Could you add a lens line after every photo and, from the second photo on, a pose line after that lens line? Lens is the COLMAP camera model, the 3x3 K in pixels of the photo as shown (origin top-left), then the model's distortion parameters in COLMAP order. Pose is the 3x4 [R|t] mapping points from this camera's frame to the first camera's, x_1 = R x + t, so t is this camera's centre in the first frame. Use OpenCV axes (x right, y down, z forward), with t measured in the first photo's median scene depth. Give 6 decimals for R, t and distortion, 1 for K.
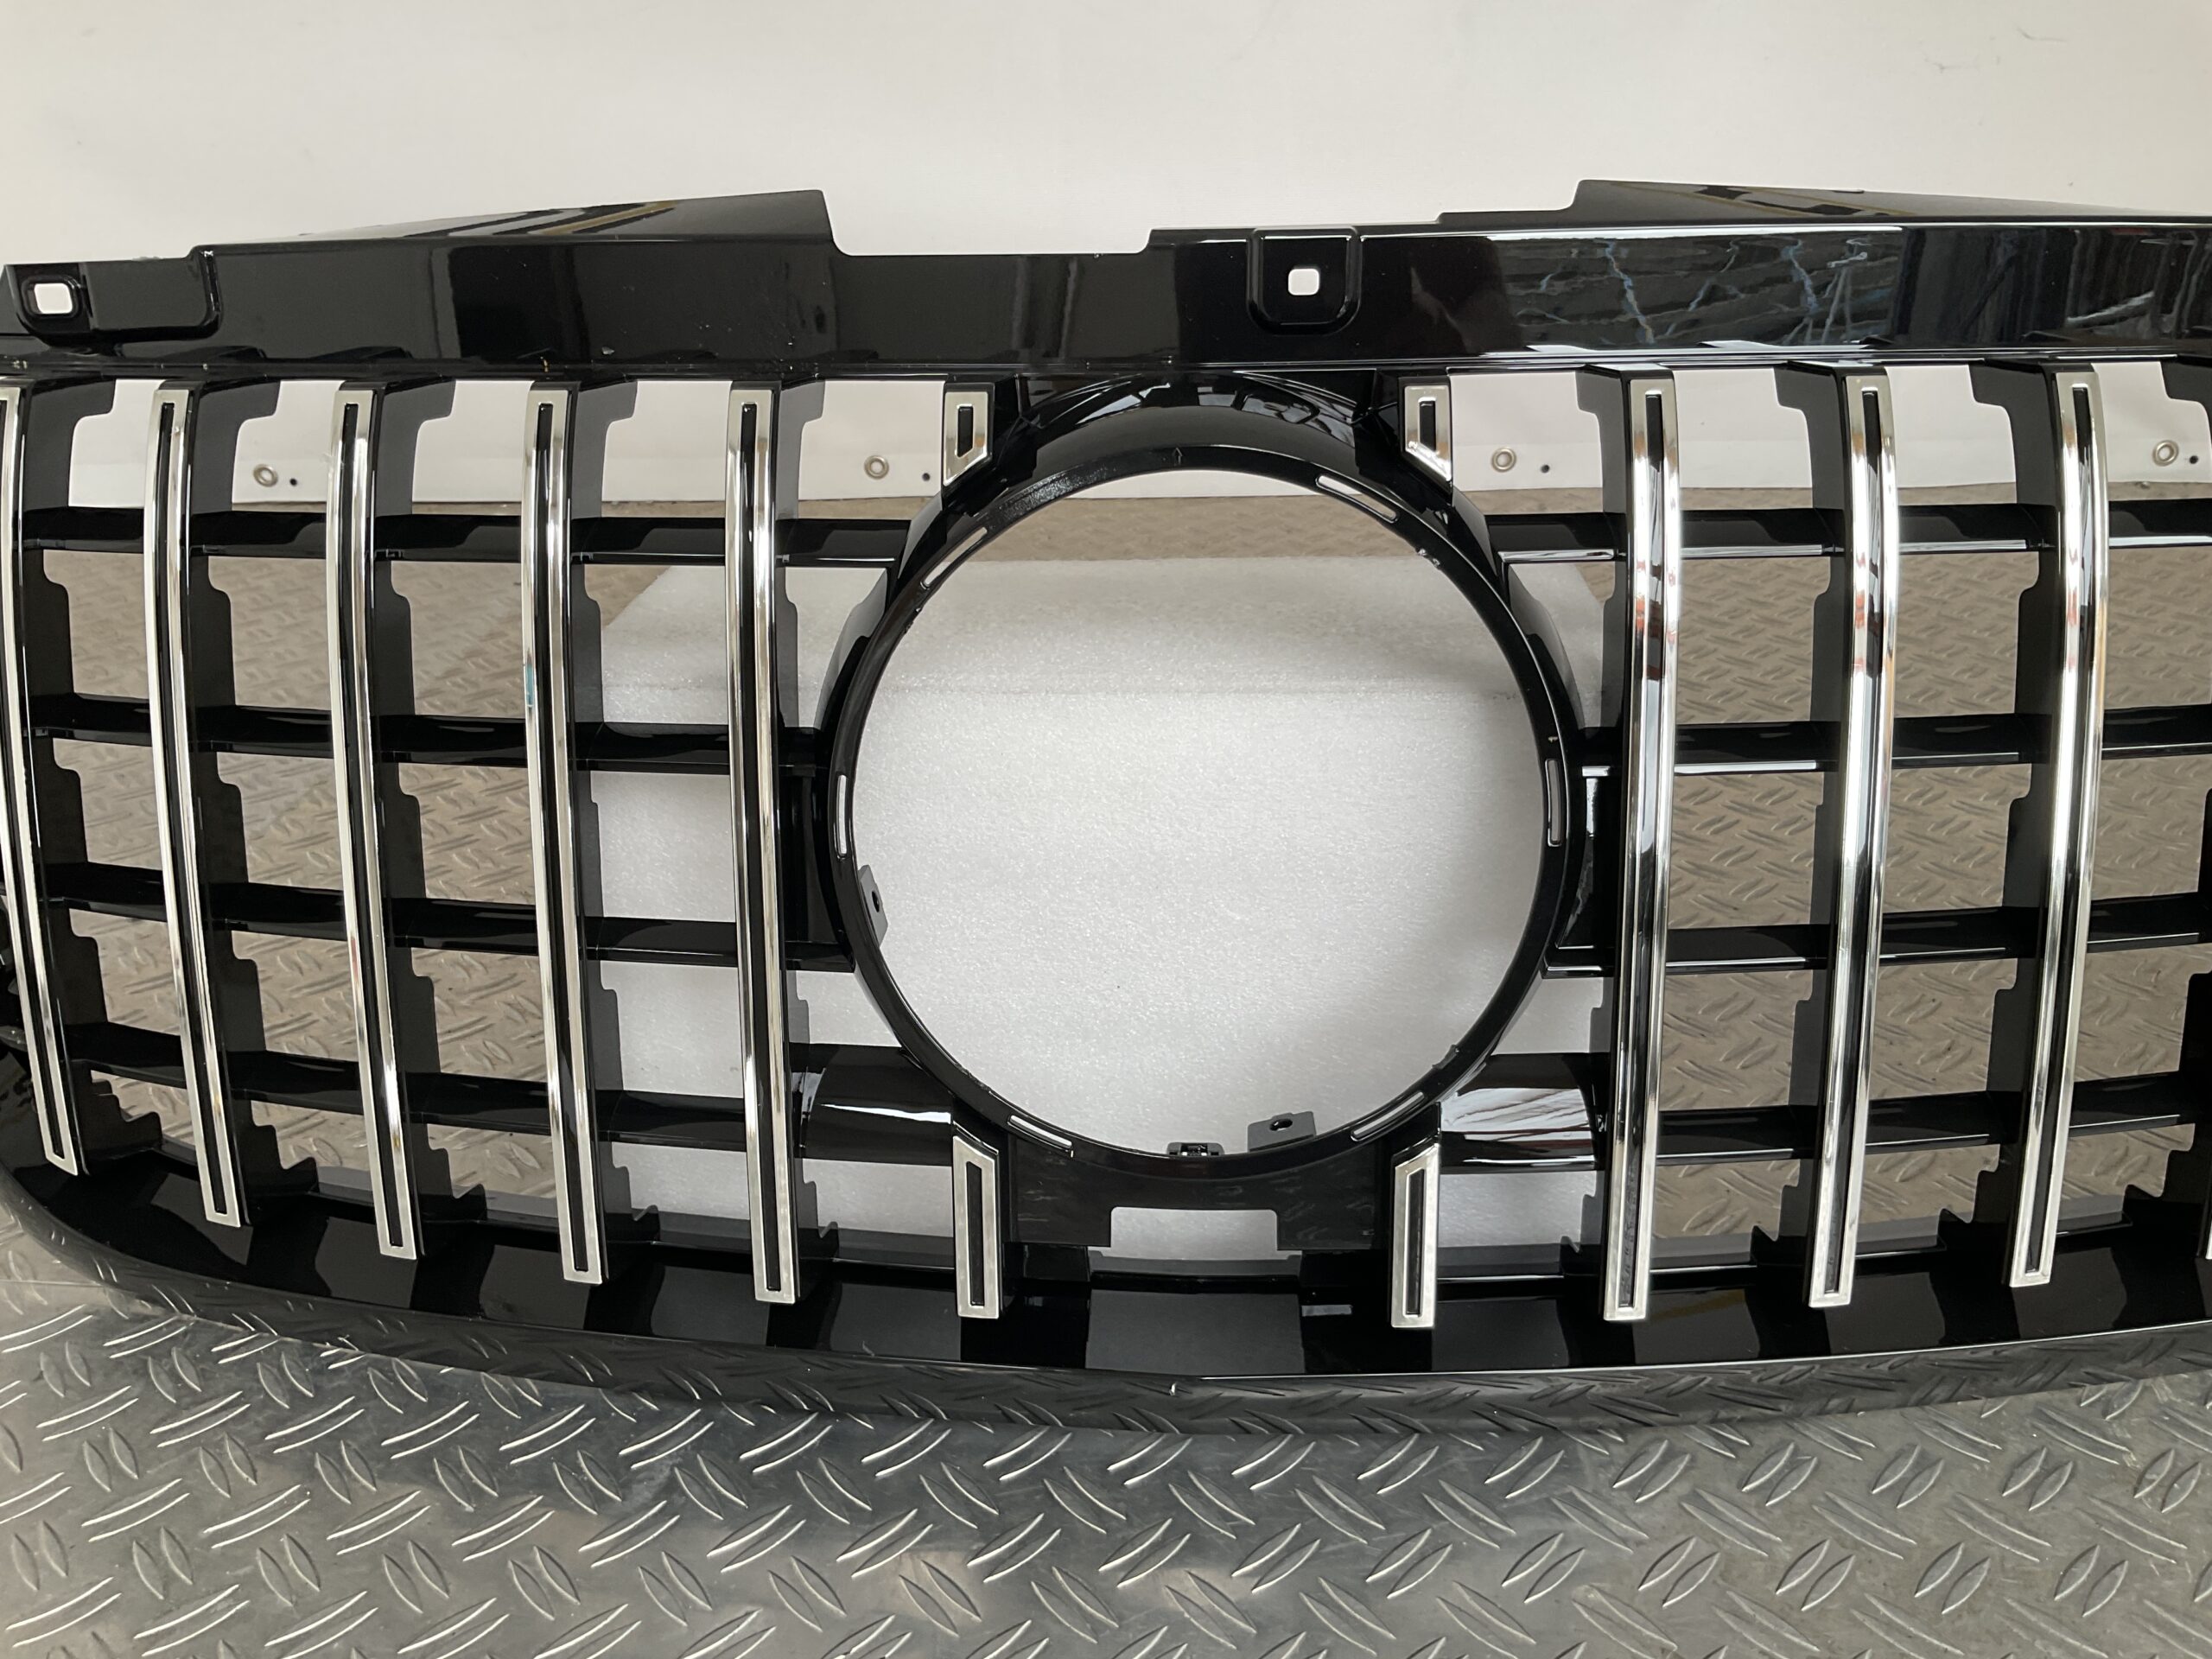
lens RADIAL K [[1846.3, 0, 1113.0], [0, 1846.3, 833.3], [0, 0, 1]] dist [0.041909, -0.089680]
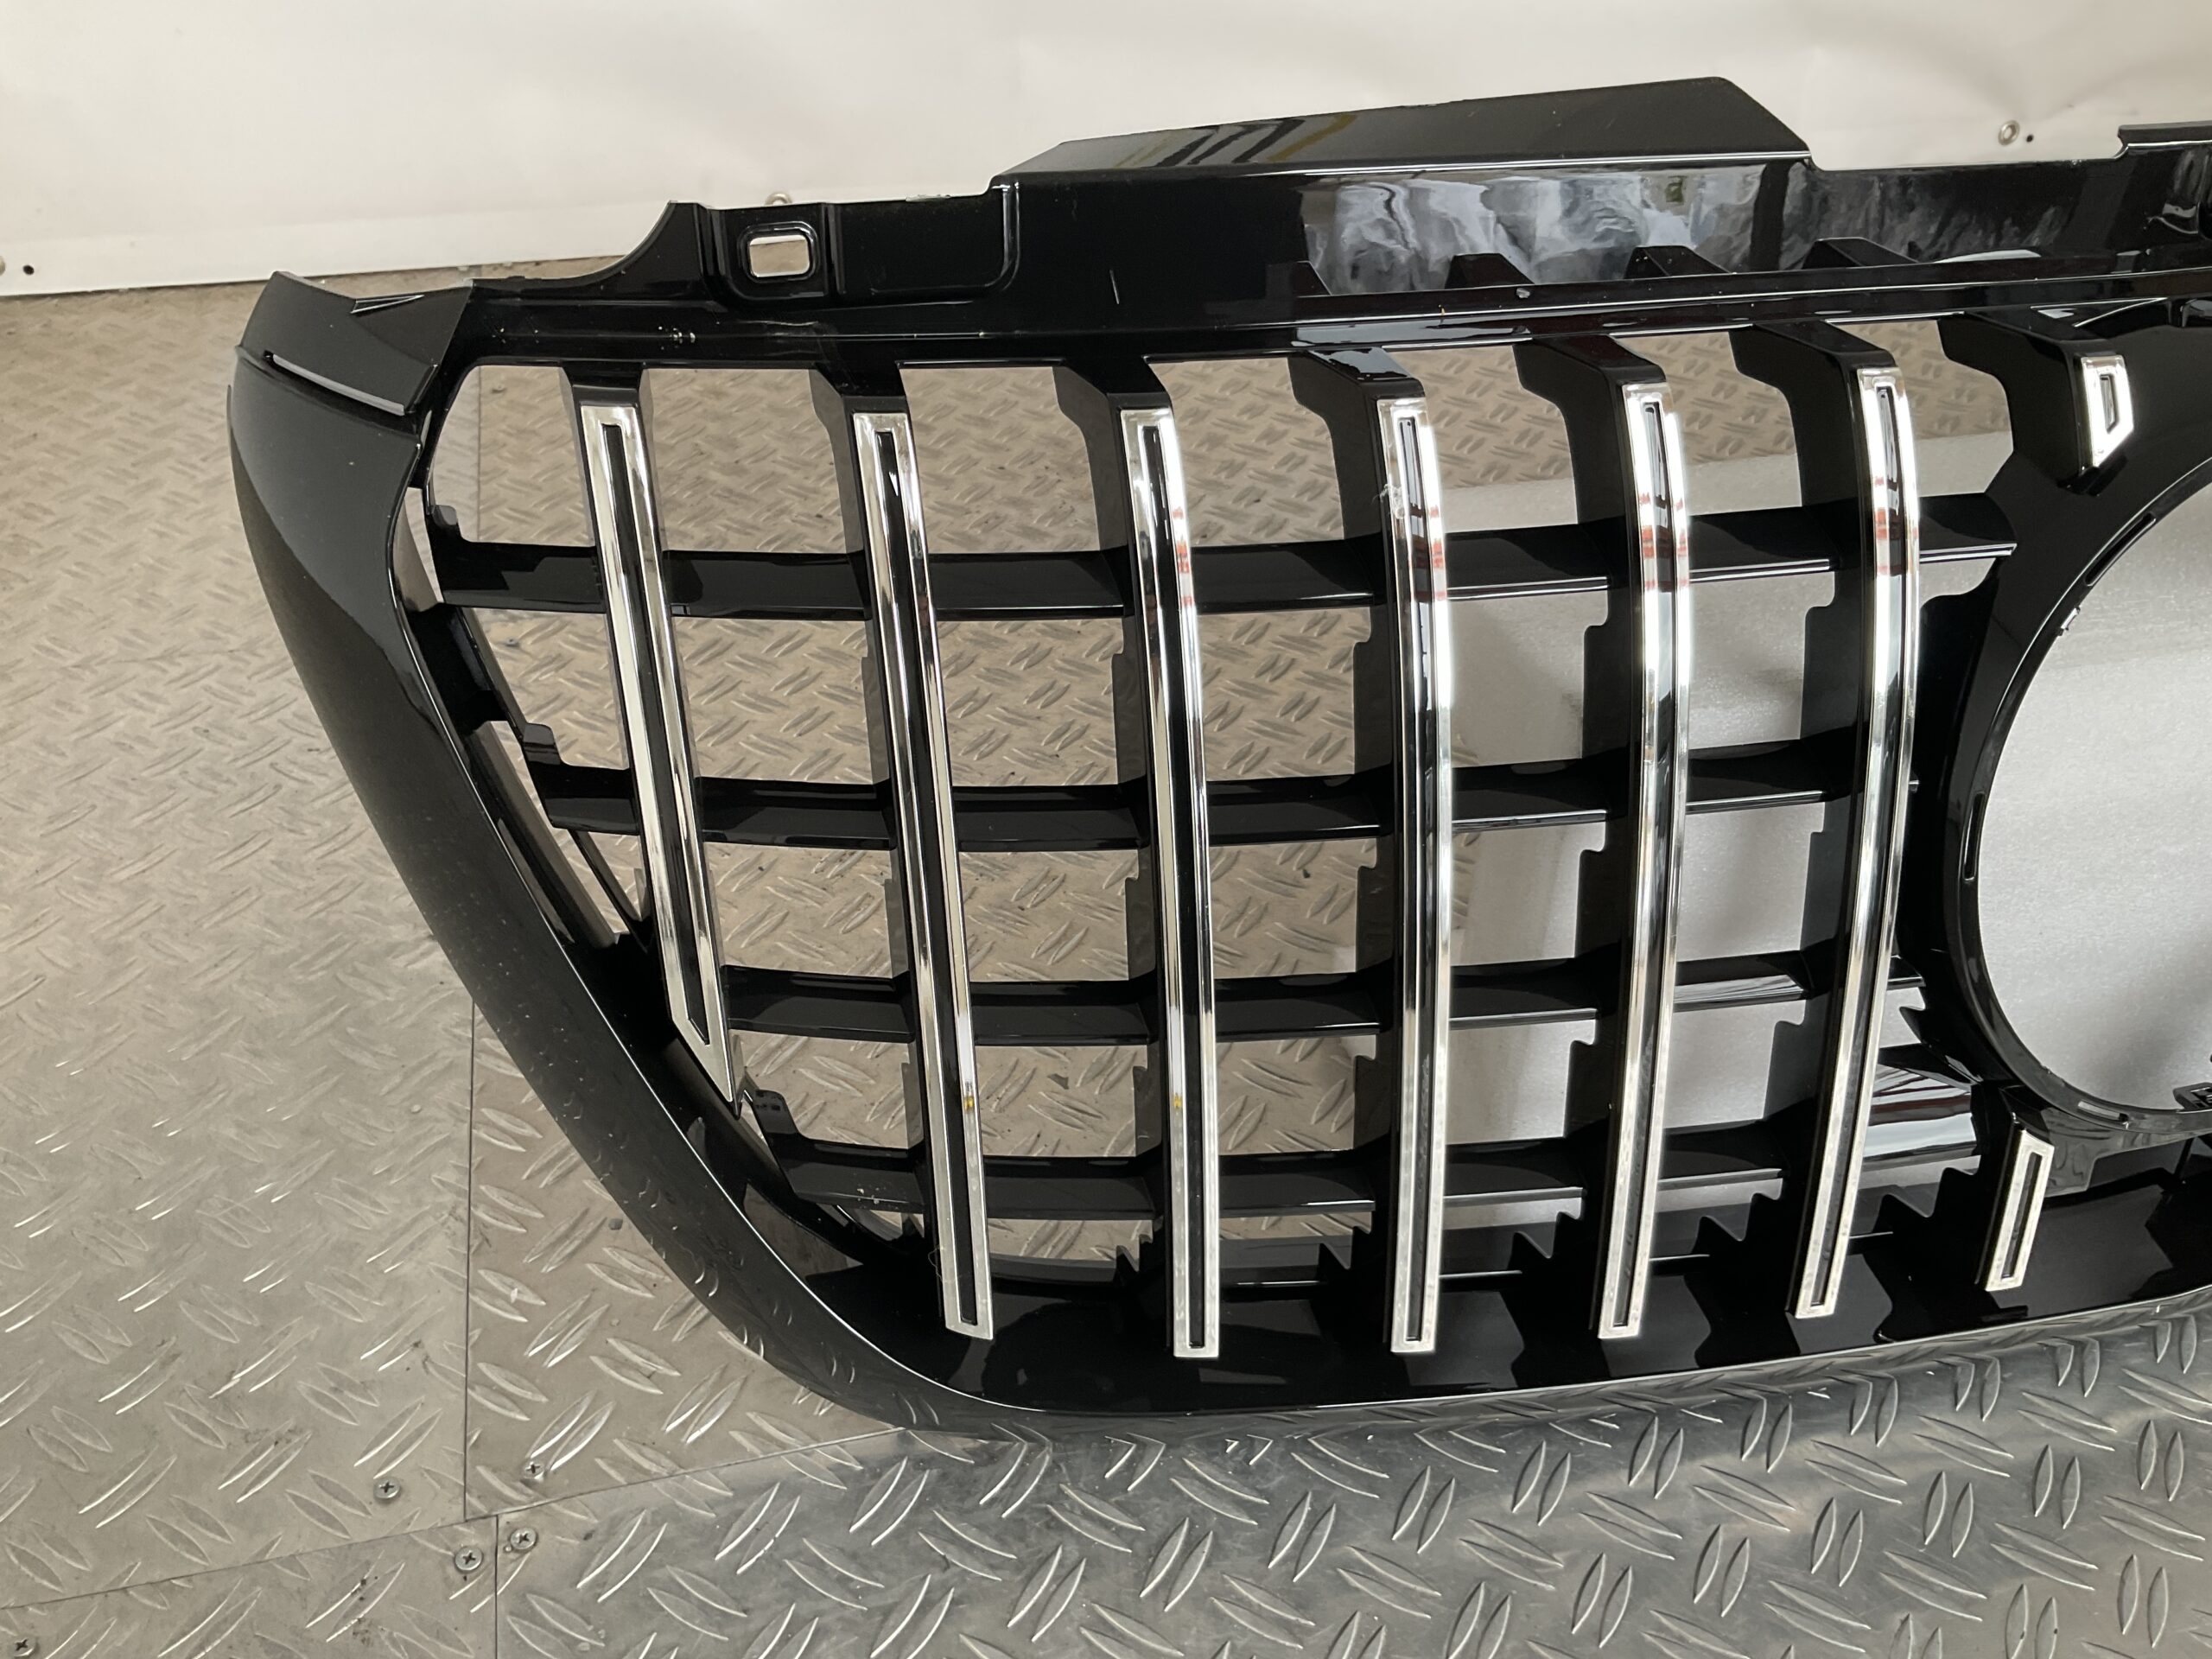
lens RADIAL K [[1846.3, 0, 1086.6], [0, 1846.3, 813.3], [0, 0, 1]] dist [0.041909, -0.089680]
pose [[0.946026, -0.149426, 0.287588, -0.775649], [0.091170, 0.974234, 0.206290, -0.235079], [-0.311003, -0.168937, 0.935274, 0.253811]]
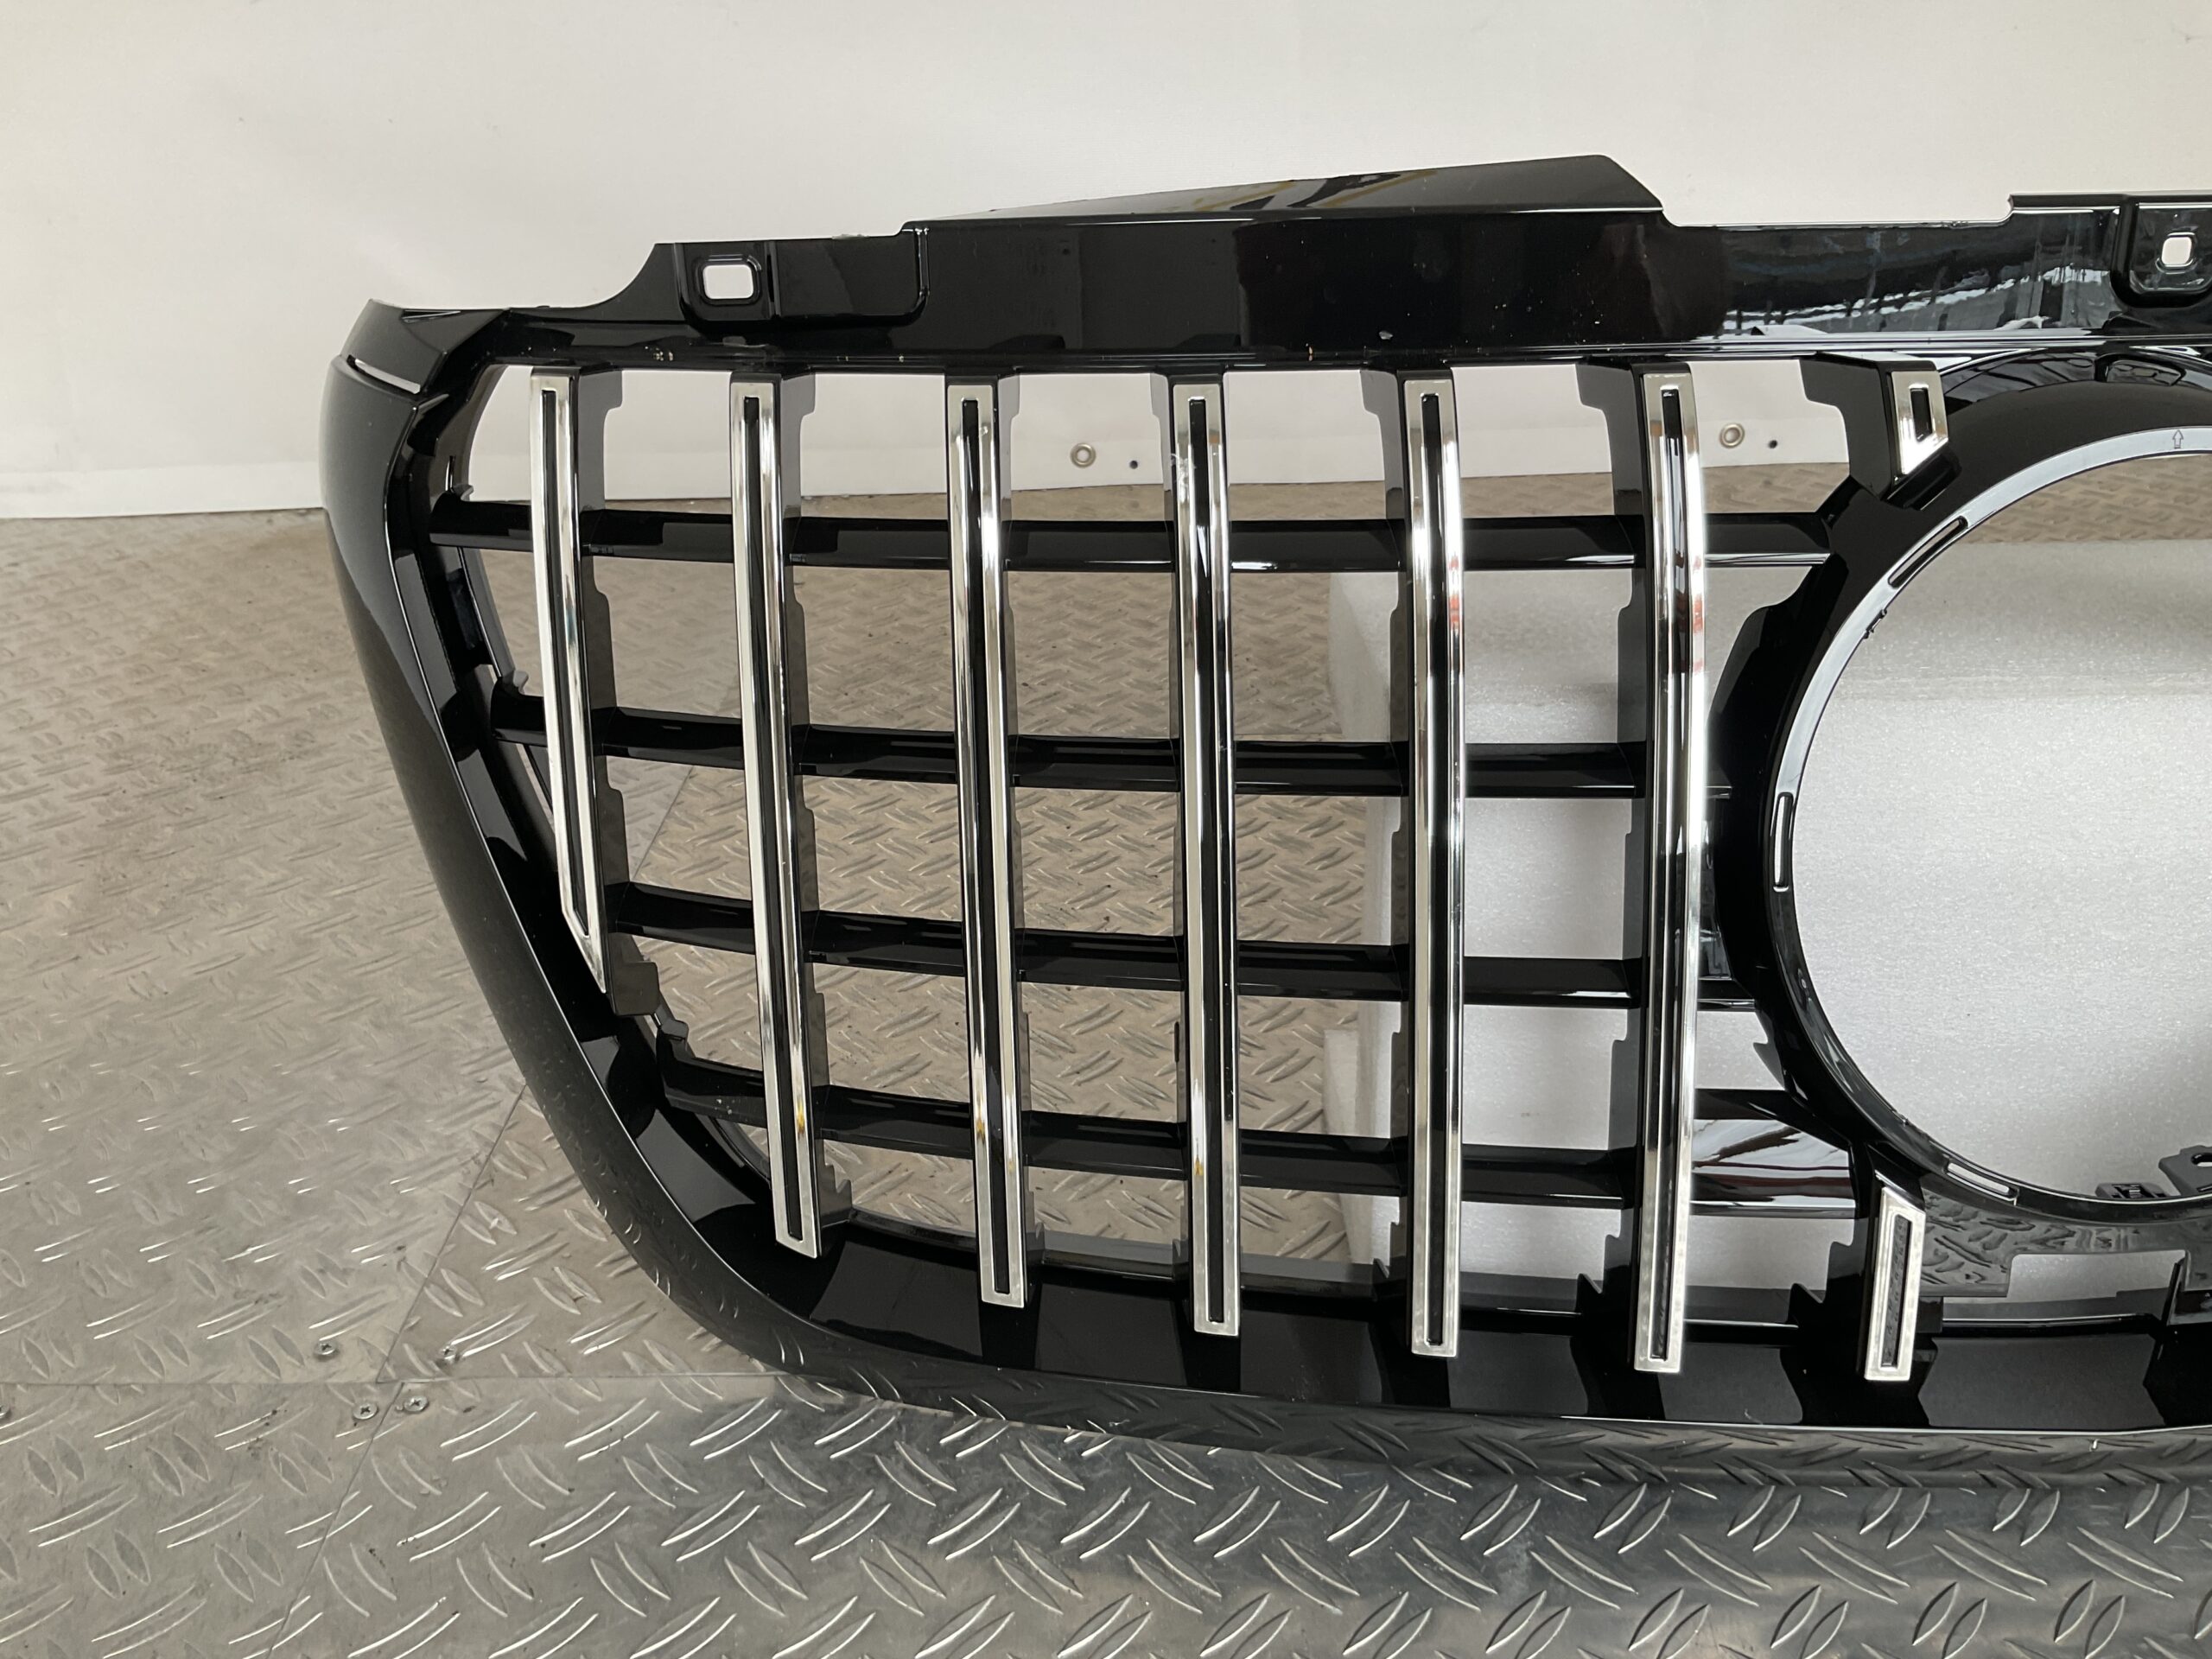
lens RADIAL K [[1846.3, 0, 1108.9], [0, 1846.3, 831.7], [0, 0, 1]] dist [0.041909, -0.089680]
pose [[0.997704, -0.028400, 0.061486, -0.498405], [0.027862, 0.999566, 0.009589, -0.029463], [-0.061732, -0.007854, 0.998062, 0.100814]]
